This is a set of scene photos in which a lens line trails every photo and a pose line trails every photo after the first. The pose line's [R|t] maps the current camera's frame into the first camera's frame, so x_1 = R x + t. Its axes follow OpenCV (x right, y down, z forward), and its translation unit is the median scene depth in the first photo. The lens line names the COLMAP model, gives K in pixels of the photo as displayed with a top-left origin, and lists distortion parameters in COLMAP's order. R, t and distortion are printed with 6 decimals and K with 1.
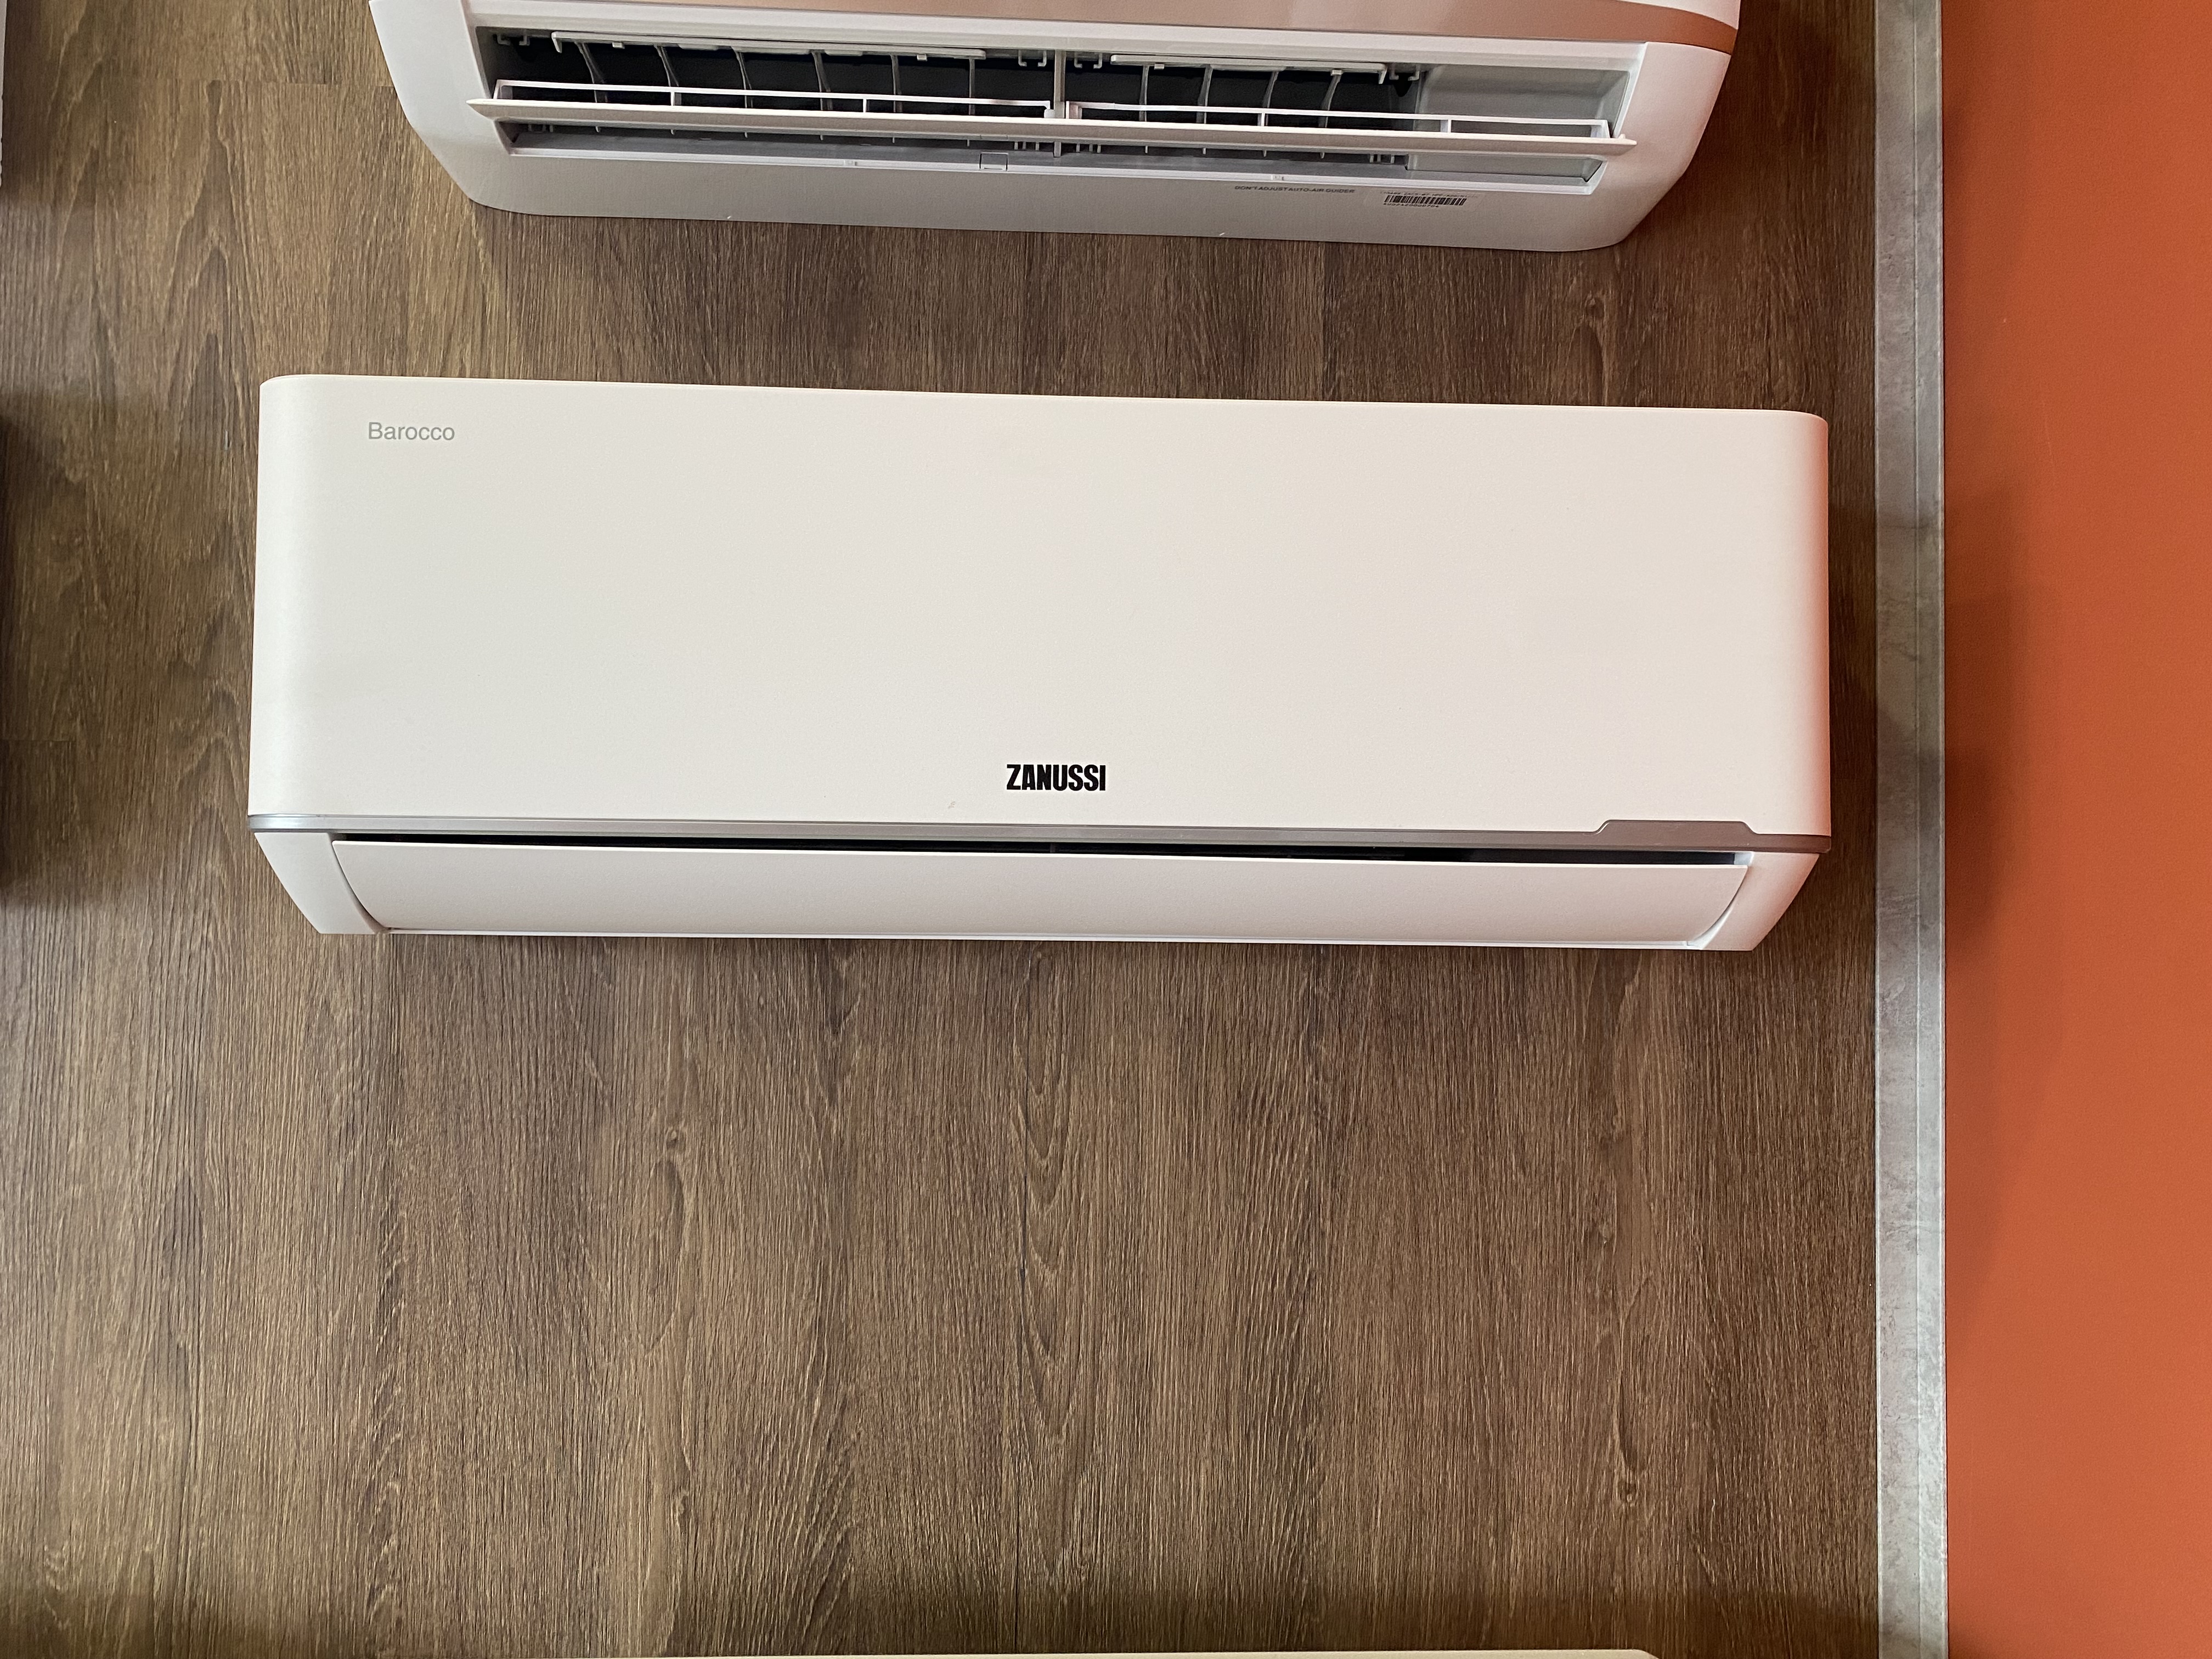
lens RADIAL K [[1689.8, 0, 1083.2], [0, 1689.8, 805.1], [0, 0, 1]] dist [0.016464, -0.015114]
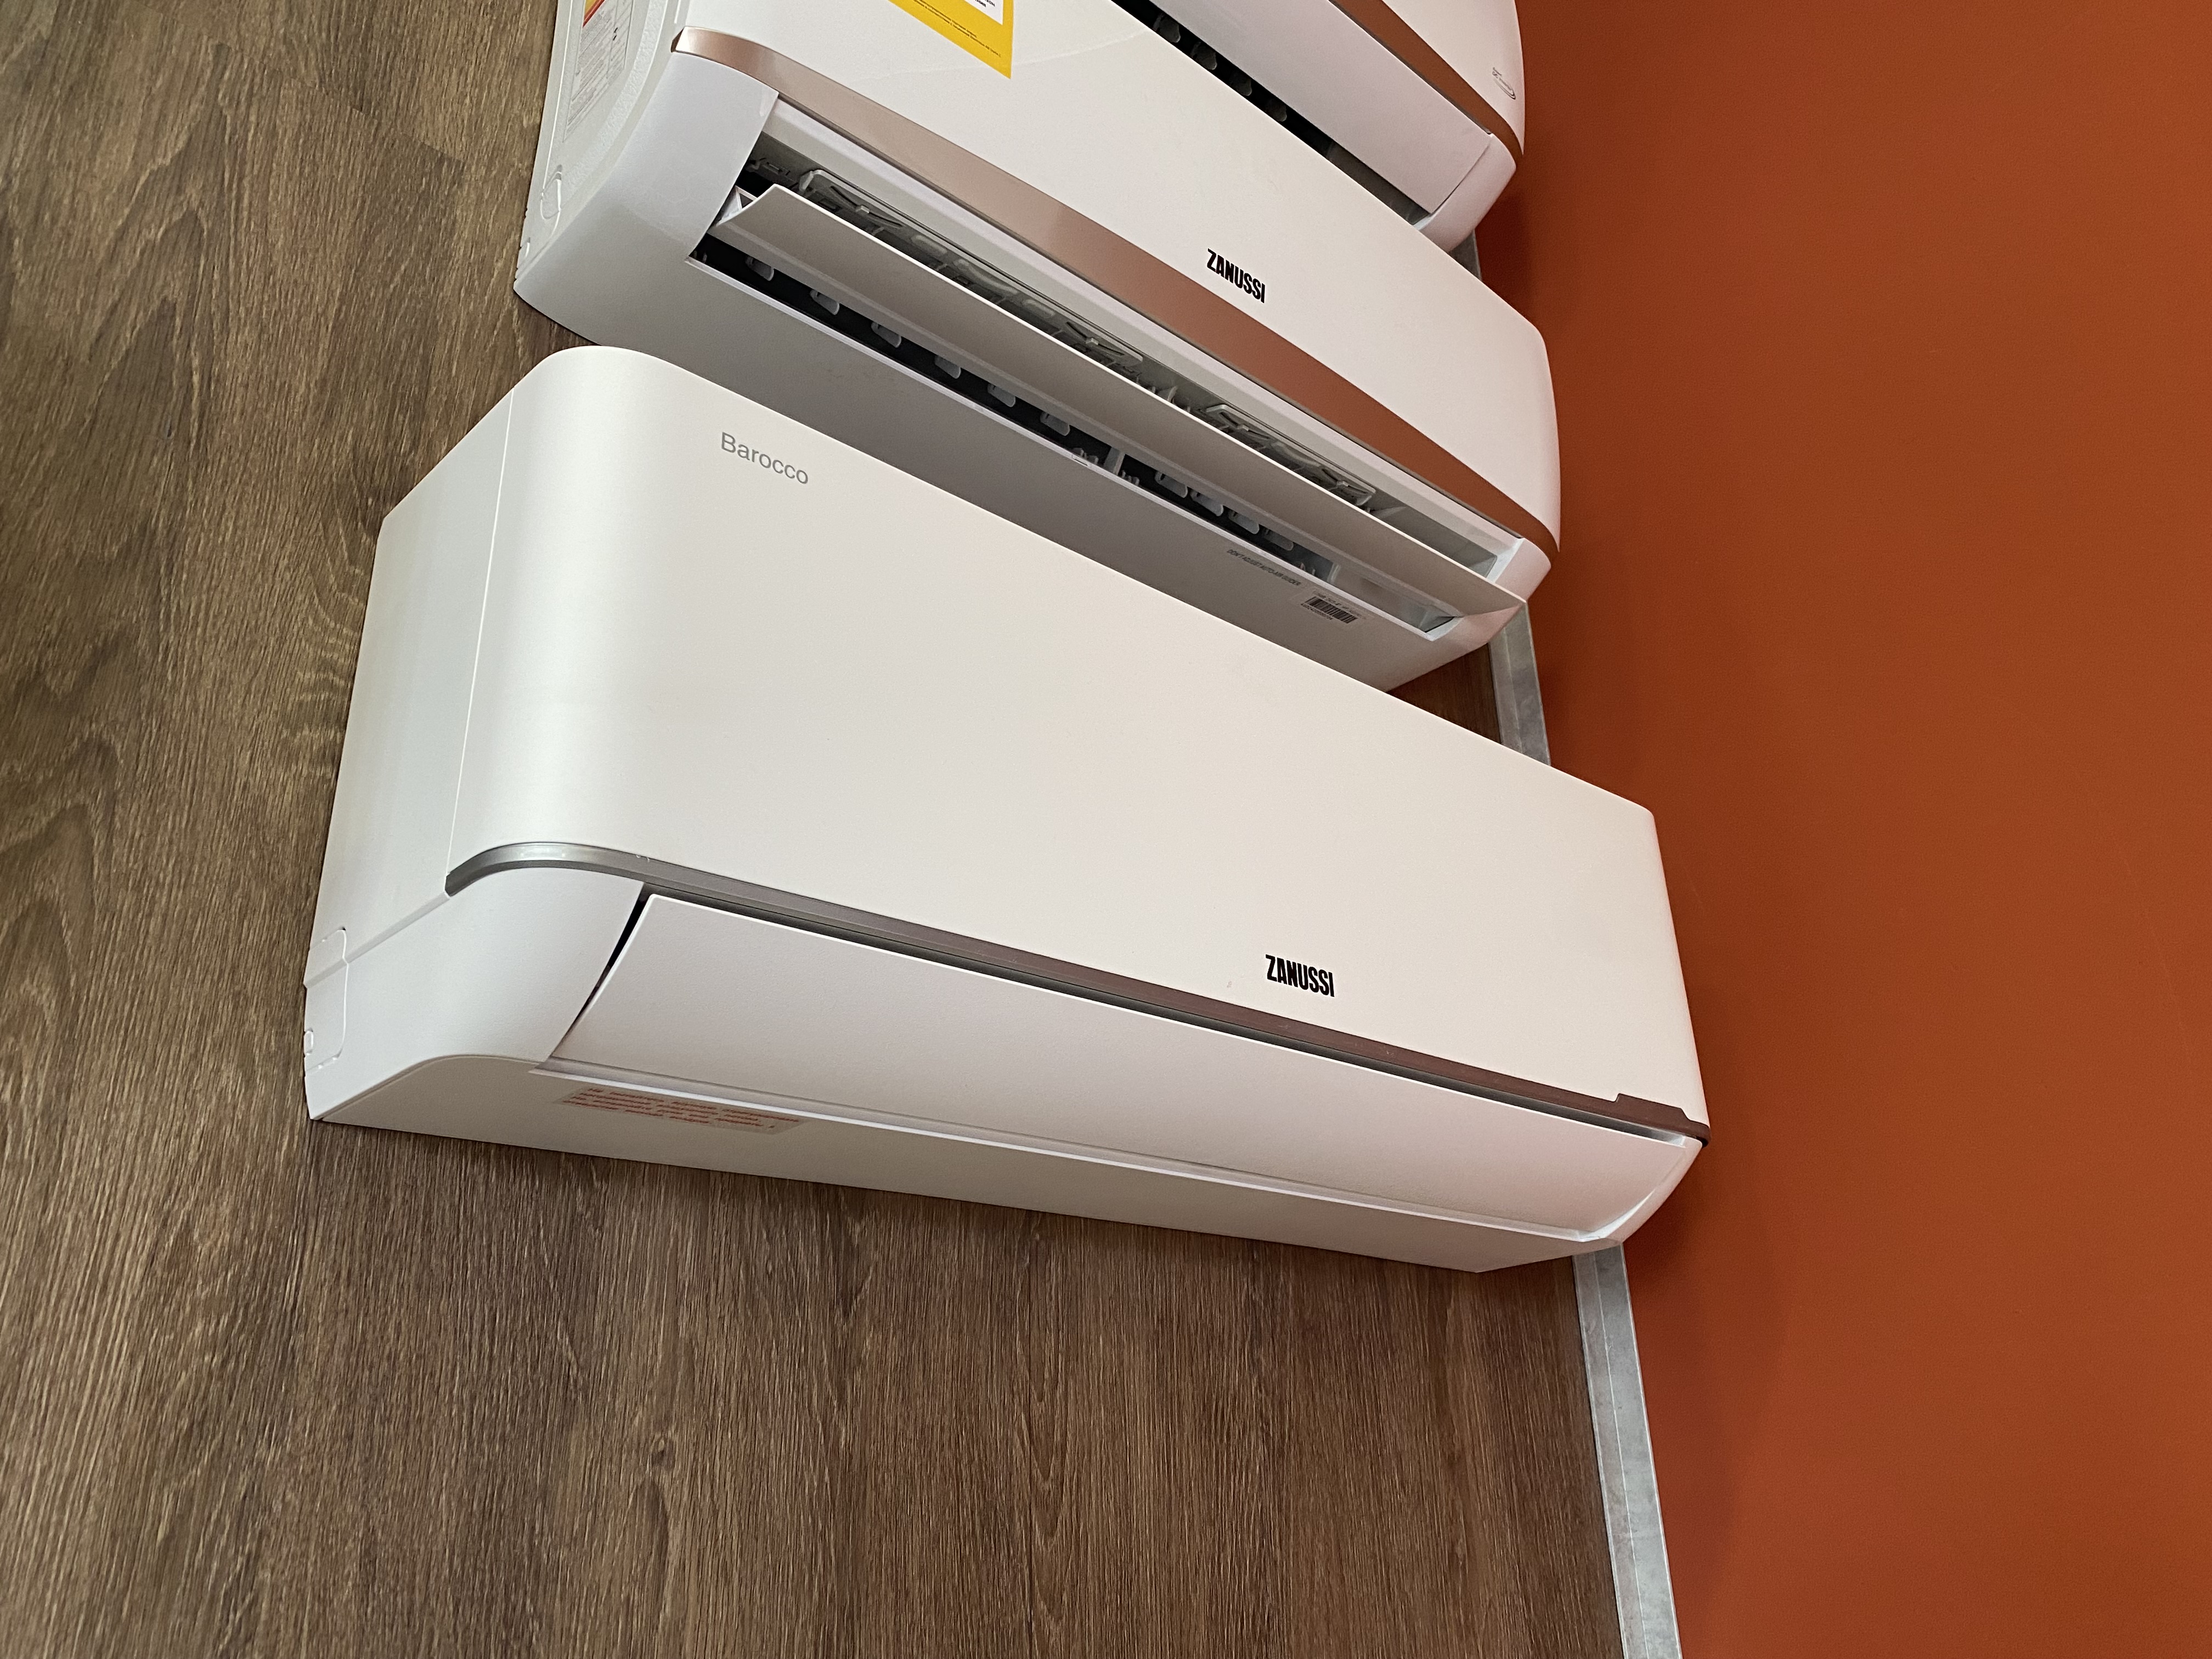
lens RADIAL K [[1689.8, 0, 1104.7], [0, 1689.8, 799.8], [0, 0, 1]] dist [0.016464, -0.015114]
pose [[0.770417, 0.226627, 0.595901, -0.591385], [0.012194, 0.929278, -0.369179, 0.207016], [-0.637424, 0.291688, 0.713168, 0.268602]]
